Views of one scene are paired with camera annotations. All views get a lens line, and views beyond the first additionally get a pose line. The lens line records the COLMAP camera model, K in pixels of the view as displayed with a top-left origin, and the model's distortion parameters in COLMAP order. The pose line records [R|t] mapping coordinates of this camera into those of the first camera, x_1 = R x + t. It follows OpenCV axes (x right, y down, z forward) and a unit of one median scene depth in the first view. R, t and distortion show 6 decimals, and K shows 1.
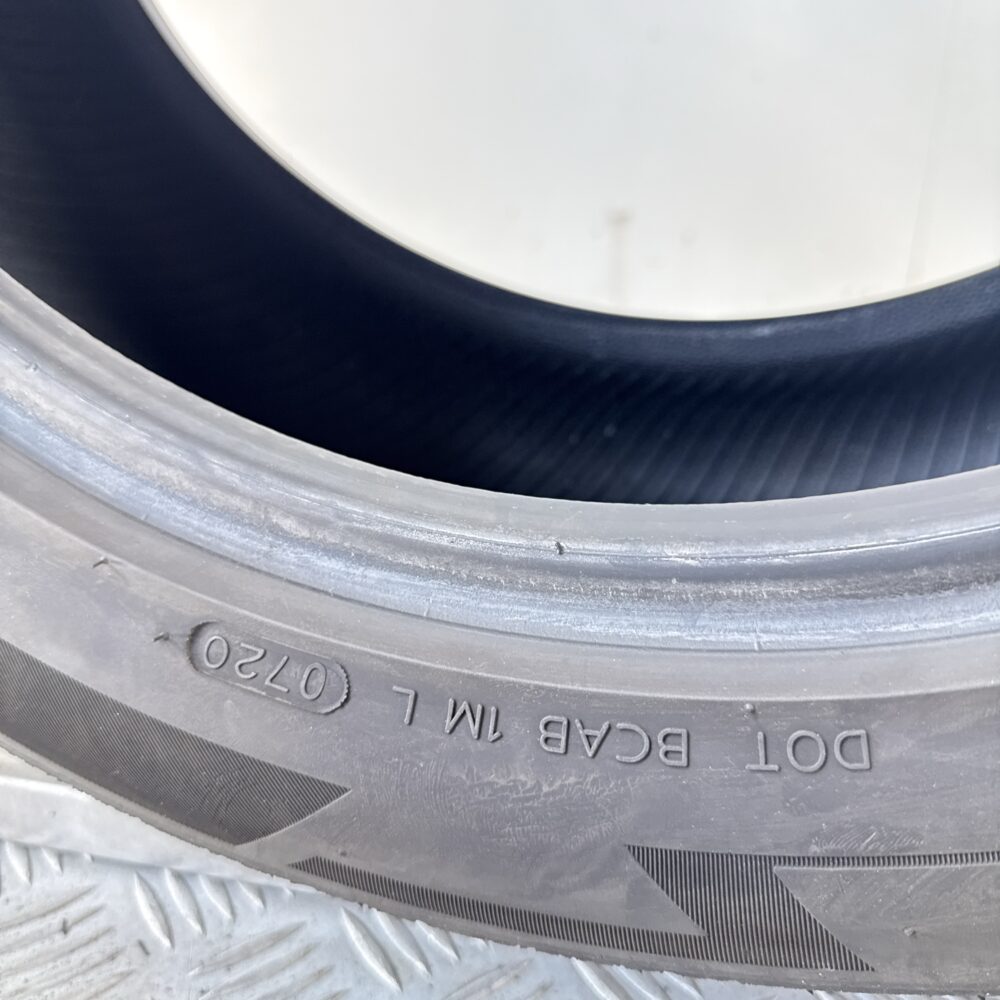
lens RADIAL K [[981.4, 0, 500.0], [0, 981.4, 500.0], [0, 0, 1]] dist [0.083597, -0.152035]
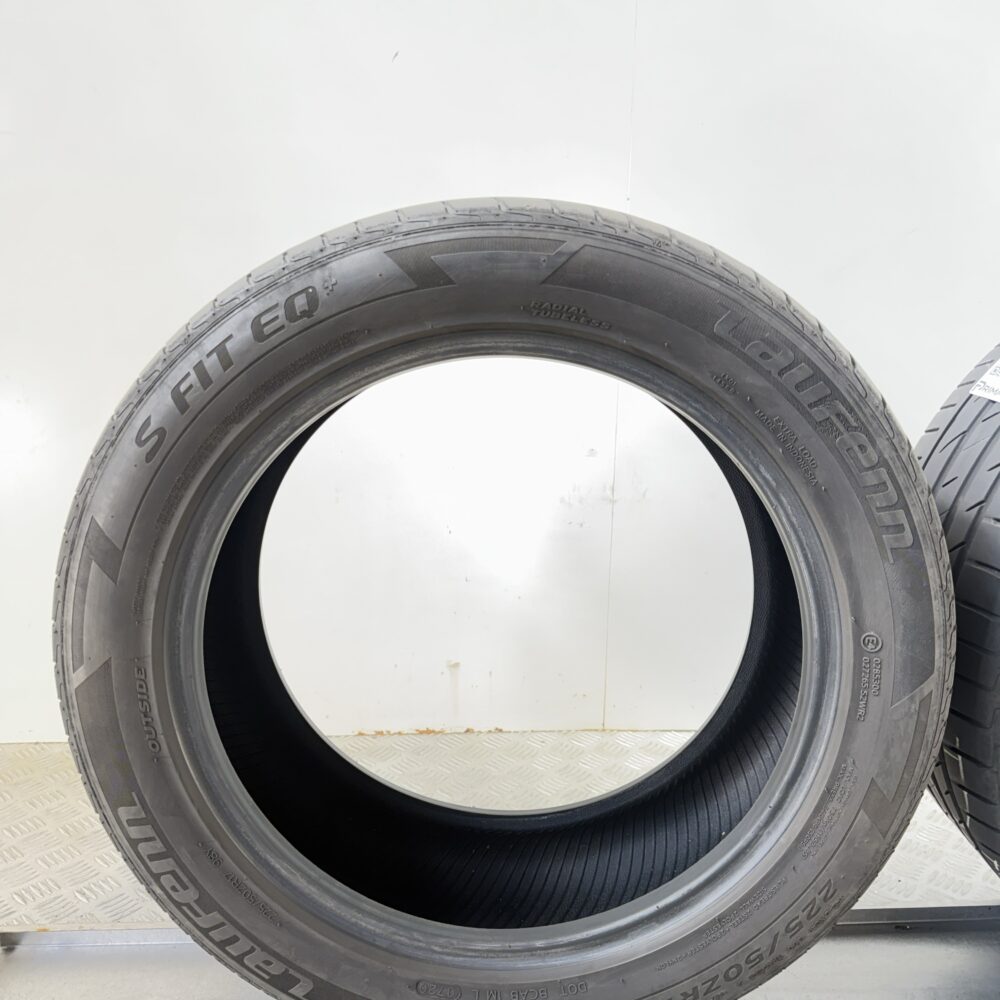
lens RADIAL K [[981.4, 0, 500.0], [0, 981.4, 500.0], [0, 0, 1]] dist [0.083597, -0.152035]
pose [[0.966274, -0.070053, 0.247806, -0.817164], [0.107646, 0.984060, -0.141556, -1.123524], [-0.233940, 0.163457, 0.958412, -3.037360]]
